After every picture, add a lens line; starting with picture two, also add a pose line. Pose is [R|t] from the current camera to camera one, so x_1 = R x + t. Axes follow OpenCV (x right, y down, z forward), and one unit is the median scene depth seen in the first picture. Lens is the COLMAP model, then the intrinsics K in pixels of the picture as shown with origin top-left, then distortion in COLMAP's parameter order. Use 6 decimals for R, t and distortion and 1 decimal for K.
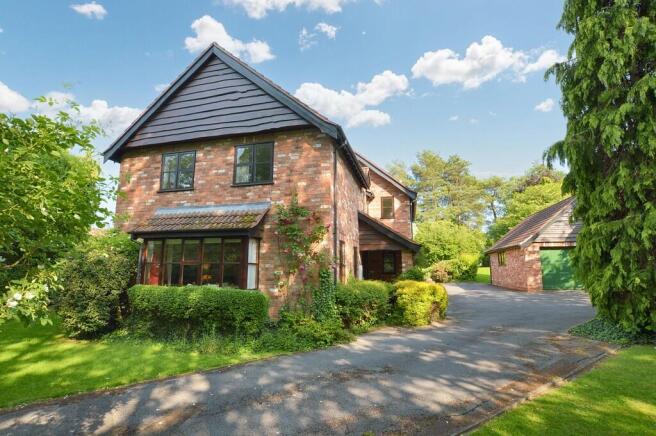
lens RADIAL K [[320.1, 0, 325.7], [0, 320.1, 218.7], [0, 0, 1]] dist [-0.025365, -0.000128]
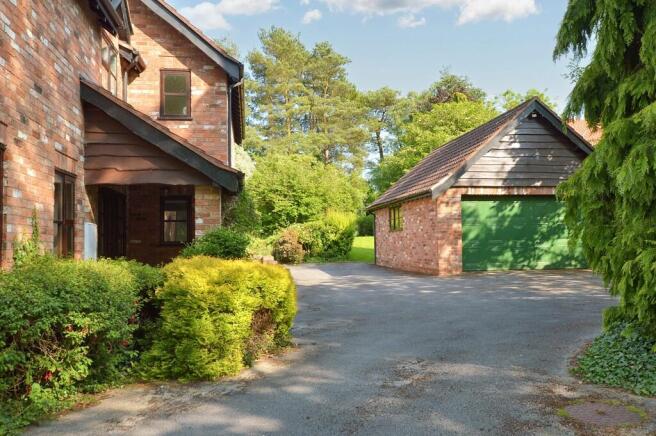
lens RADIAL K [[553.0, 0, 328.2], [0, 553.0, 220.3], [0, 0, 1]] dist [0.002790, 0.000286]
pose [[0.919741, 0.002583, 0.392517, 0.088995], [-0.046641, 0.993613, 0.102750, 0.047315], [-0.389744, -0.112811, 0.913987, 0.215683]]
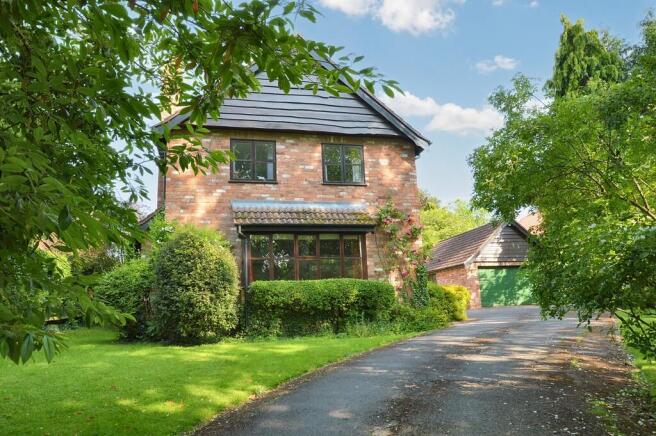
lens RADIAL K [[463.8, 0, 327.6], [0, 463.8, 218.4], [0, 0, 1]] dist [0.009102, 0.001521]
pose [[0.879339, 0.063179, 0.471987, -0.533012], [-0.034065, 0.996966, -0.069987, 0.058025], [-0.474977, 0.045464, 0.878823, -0.145232]]
